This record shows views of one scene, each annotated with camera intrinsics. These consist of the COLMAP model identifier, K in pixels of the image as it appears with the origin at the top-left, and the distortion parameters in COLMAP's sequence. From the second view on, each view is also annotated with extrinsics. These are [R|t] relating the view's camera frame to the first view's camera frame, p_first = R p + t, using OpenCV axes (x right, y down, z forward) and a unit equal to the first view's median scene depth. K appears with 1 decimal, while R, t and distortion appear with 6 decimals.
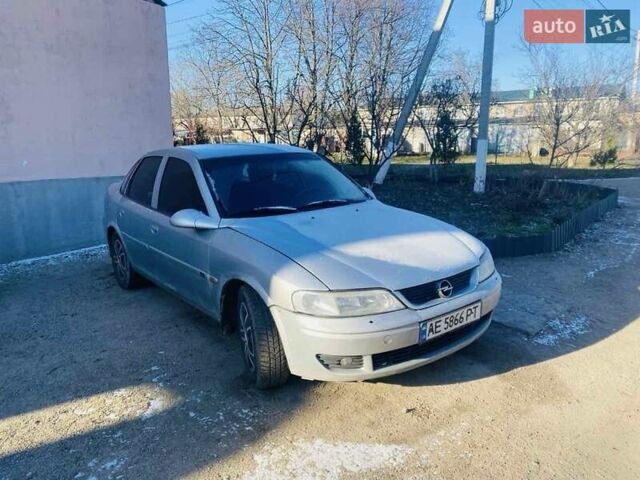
lens RADIAL K [[473.7, 0, 320.0], [0, 473.7, 240.0], [0, 0, 1]] dist [0.008509, -0.000375]
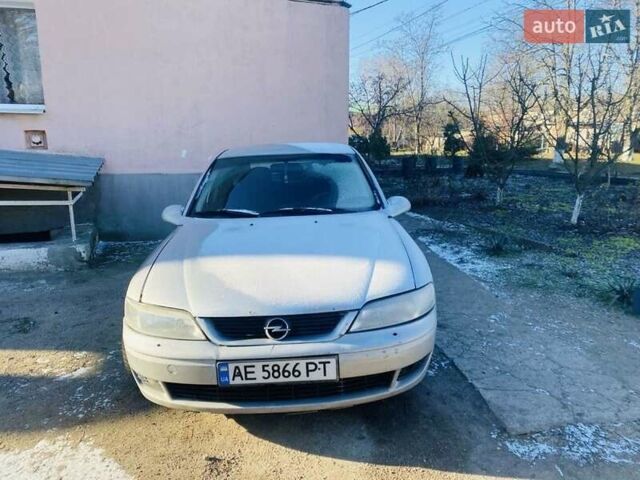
lens RADIAL K [[467.9, 0, 320.0], [0, 467.9, 240.0], [0, 0, 1]] dist [0.010137, -0.002359]
pose [[0.807131, 0.114212, -0.579219, 0.757195], [-0.107587, 0.993135, 0.045908, -0.088134], [0.580486, 0.025263, 0.813878, 0.401102]]
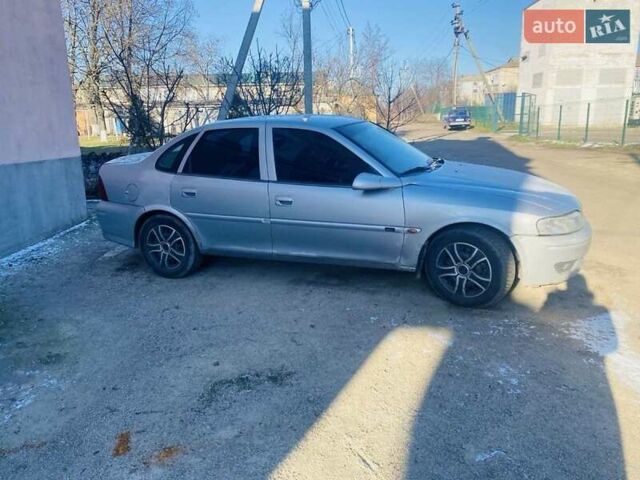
lens RADIAL K [[467.9, 0, 320.0], [0, 467.9, 240.0], [0, 0, 1]] dist [0.010137, -0.002359]
pose [[0.857120, -0.140458, 0.495597, -1.126553], [0.120450, 0.990084, 0.072287, -0.001670], [-0.500836, -0.002264, 0.865539, 0.160173]]
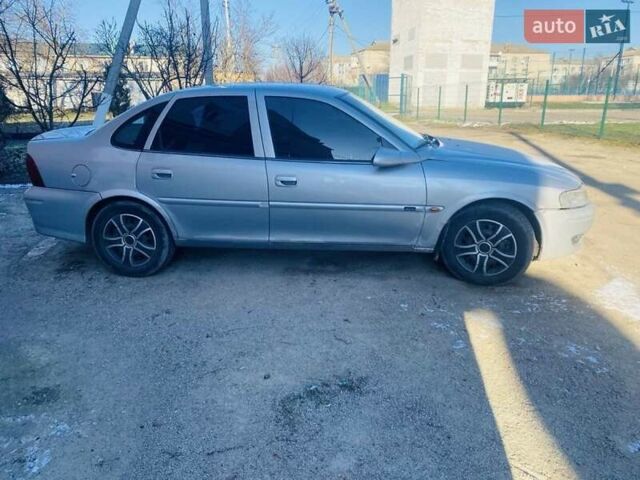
lens RADIAL K [[473.7, 0, 320.0], [0, 473.7, 240.0], [0, 0, 1]] dist [0.008509, -0.000375]
pose [[0.708560, -0.201834, 0.676170, -1.320096], [0.142716, 0.979408, 0.142798, -0.042295], [-0.691068, -0.004680, 0.722775, 0.468908]]
